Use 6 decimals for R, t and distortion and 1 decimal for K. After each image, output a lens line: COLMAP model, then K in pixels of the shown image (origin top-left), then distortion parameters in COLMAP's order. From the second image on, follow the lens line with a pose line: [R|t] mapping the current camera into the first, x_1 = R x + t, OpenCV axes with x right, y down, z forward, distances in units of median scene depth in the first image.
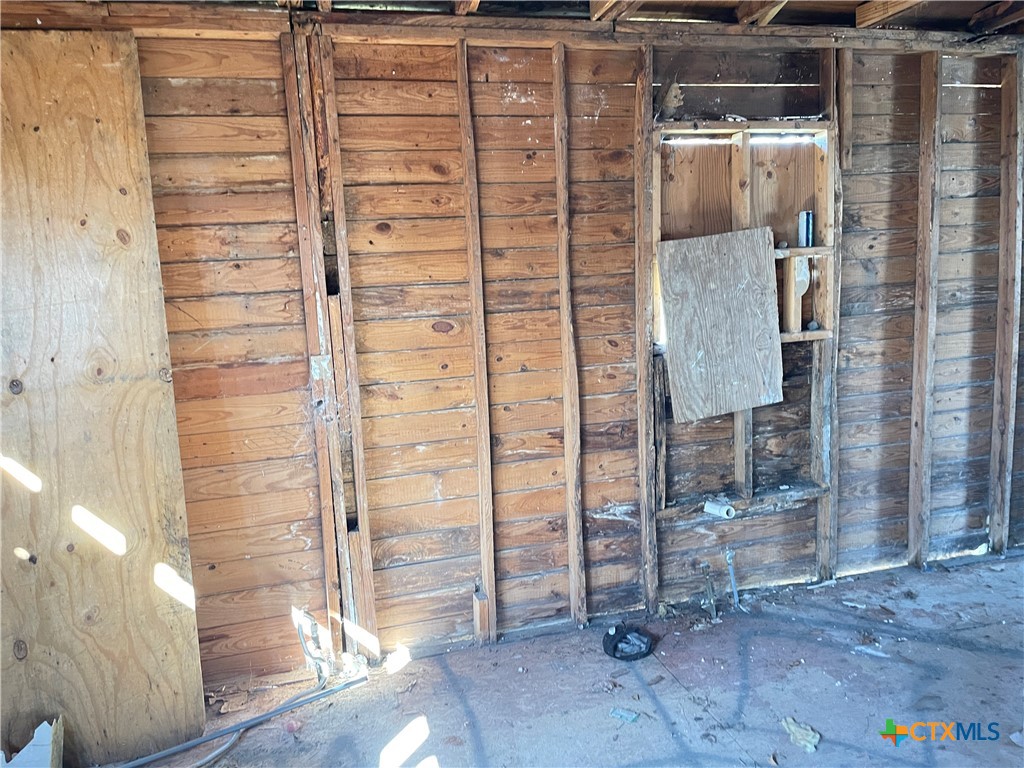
lens RADIAL K [[779.1, 0, 513.3], [0, 779.1, 388.9], [0, 0, 1]] dist [0.004959, -0.017676]
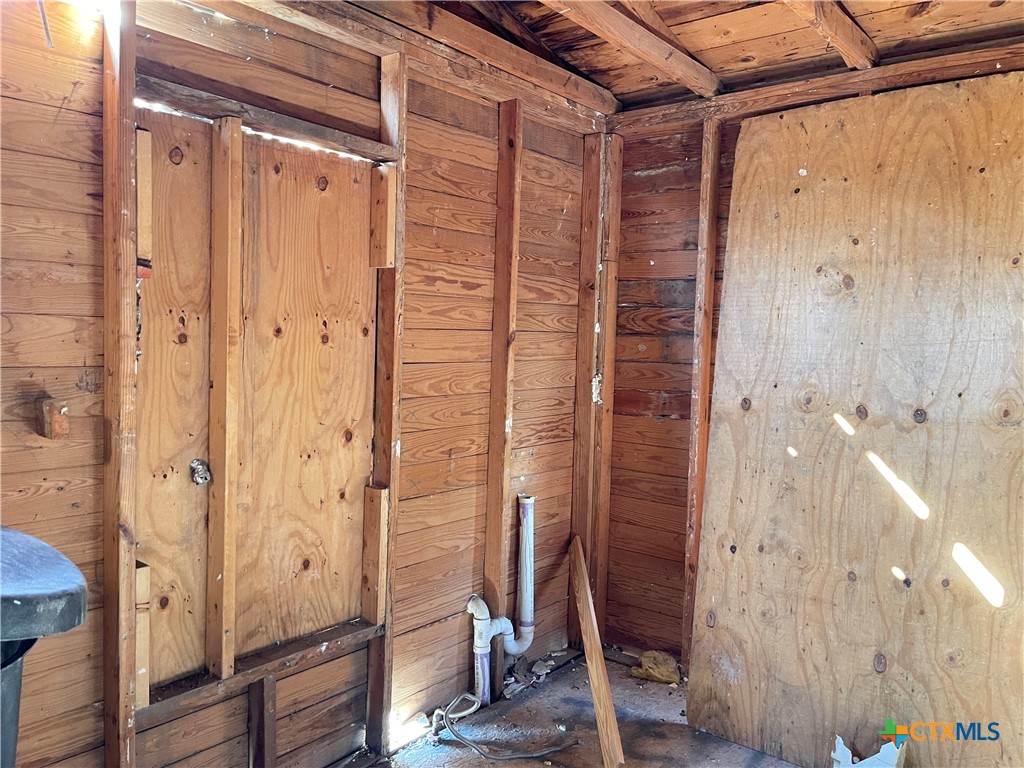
lens RADIAL K [[779.1, 0, 513.3], [0, 779.1, 375.6], [0, 0, 1]] dist [0.004959, -0.017676]
pose [[0.604584, 0.115375, -0.788142, -0.147600], [-0.163089, 0.986423, 0.019295, 0.012809], [0.779667, 0.116872, 0.615191, -0.078516]]
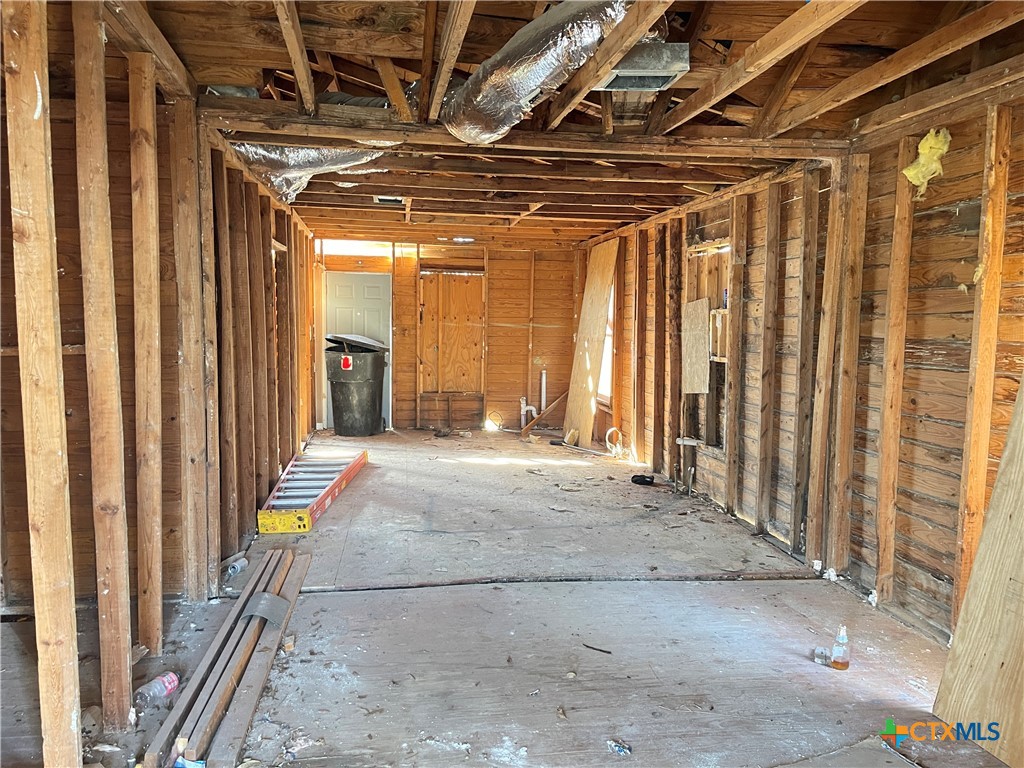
lens RADIAL K [[779.1, 0, 513.1], [0, 779.1, 384.8], [0, 0, 1]] dist [0.004959, -0.017676]
pose [[-0.098174, 0.137485, -0.985627, 3.012475], [-0.140157, 0.978629, 0.150470, -0.293654], [0.985250, 0.152915, -0.076806, 0.956479]]
